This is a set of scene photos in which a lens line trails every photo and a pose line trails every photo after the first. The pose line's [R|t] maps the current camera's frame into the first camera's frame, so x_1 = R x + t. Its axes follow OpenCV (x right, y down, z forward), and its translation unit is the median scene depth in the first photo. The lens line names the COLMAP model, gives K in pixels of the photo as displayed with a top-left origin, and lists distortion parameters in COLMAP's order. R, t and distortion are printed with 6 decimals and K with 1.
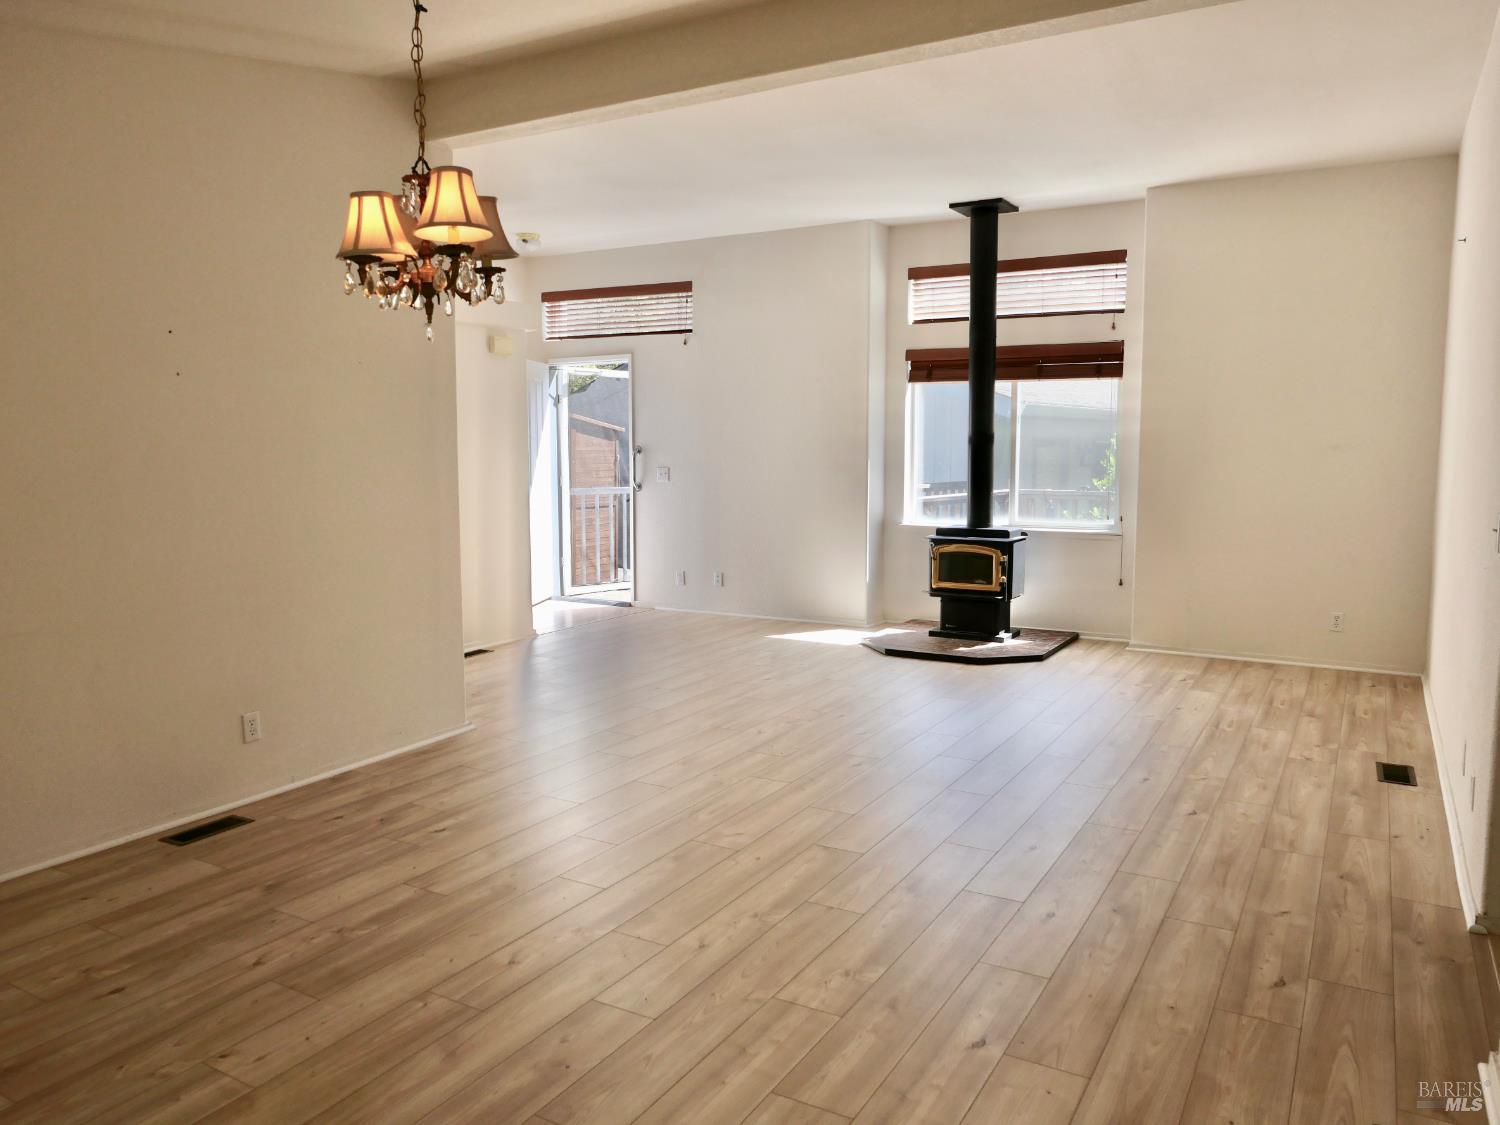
lens RADIAL K [[1070.7, 0, 749.8], [0, 1070.7, 563.5], [0, 0, 1]] dist [-0.014904, -0.000142]
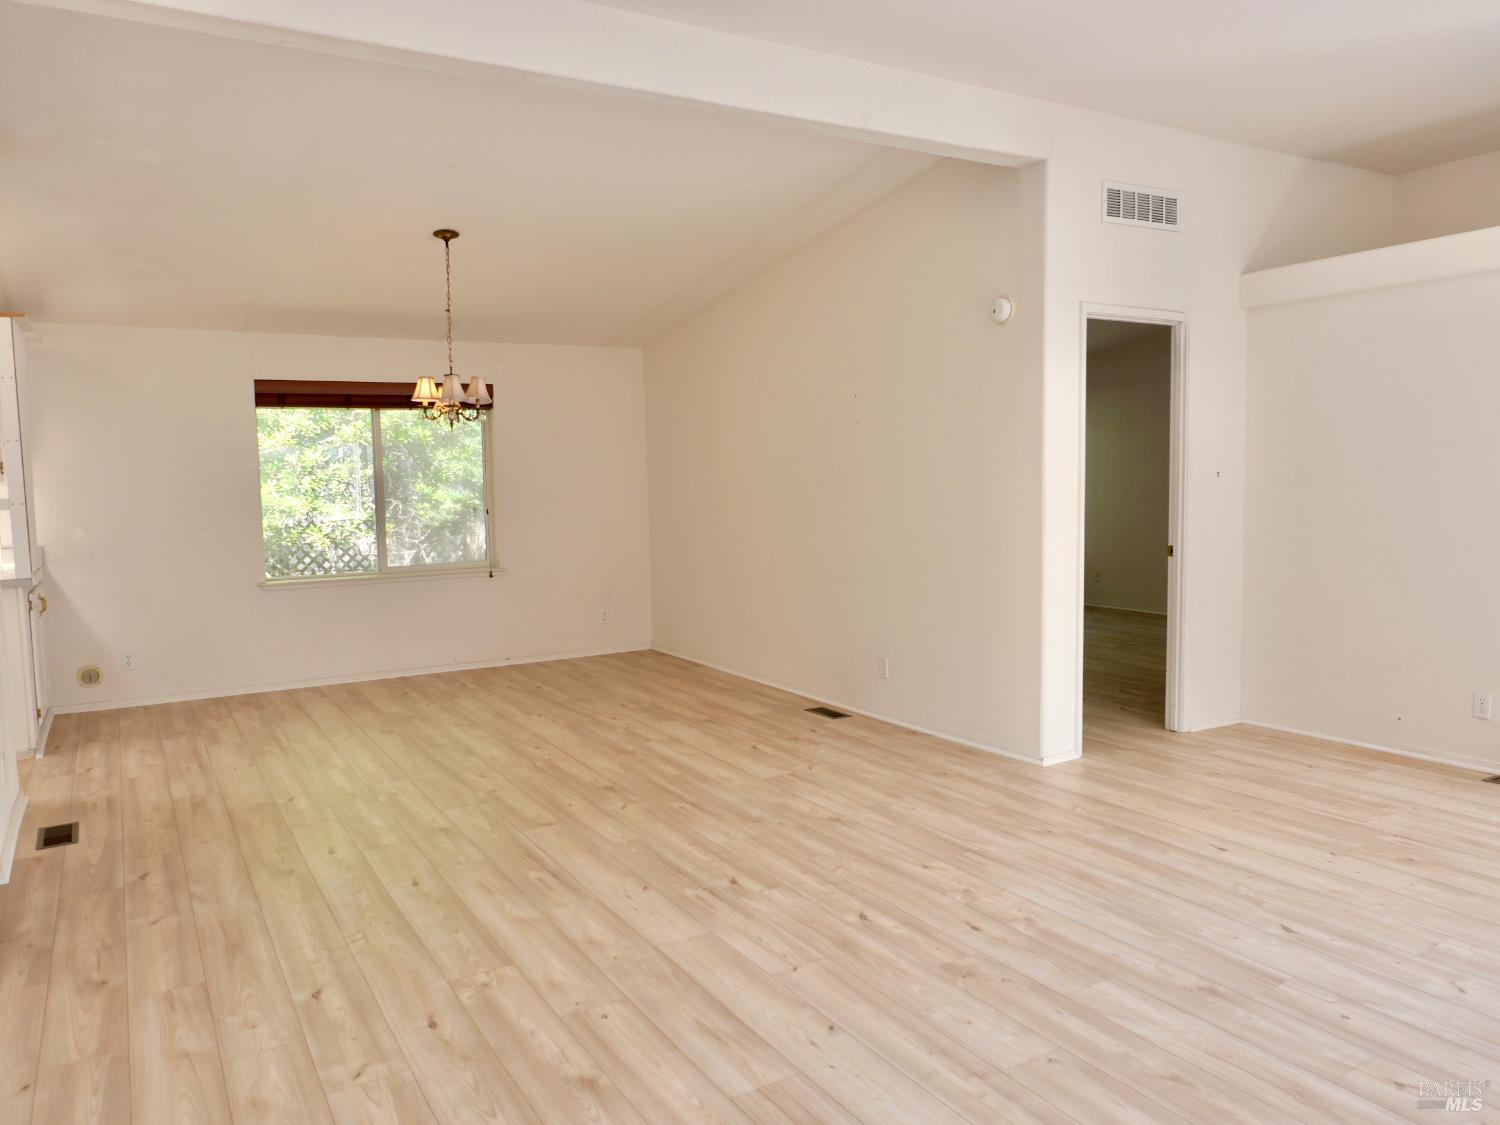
lens RADIAL K [[1070.7, 0, 749.0], [0, 1070.7, 559.8], [0, 0, 1]] dist [-0.014904, -0.000142]
pose [[-0.483285, 0.086885, -0.871141, 0.986418], [-0.074964, 0.987301, 0.140059, -0.203508], [0.872248, 0.132993, -0.470635, 1.749322]]
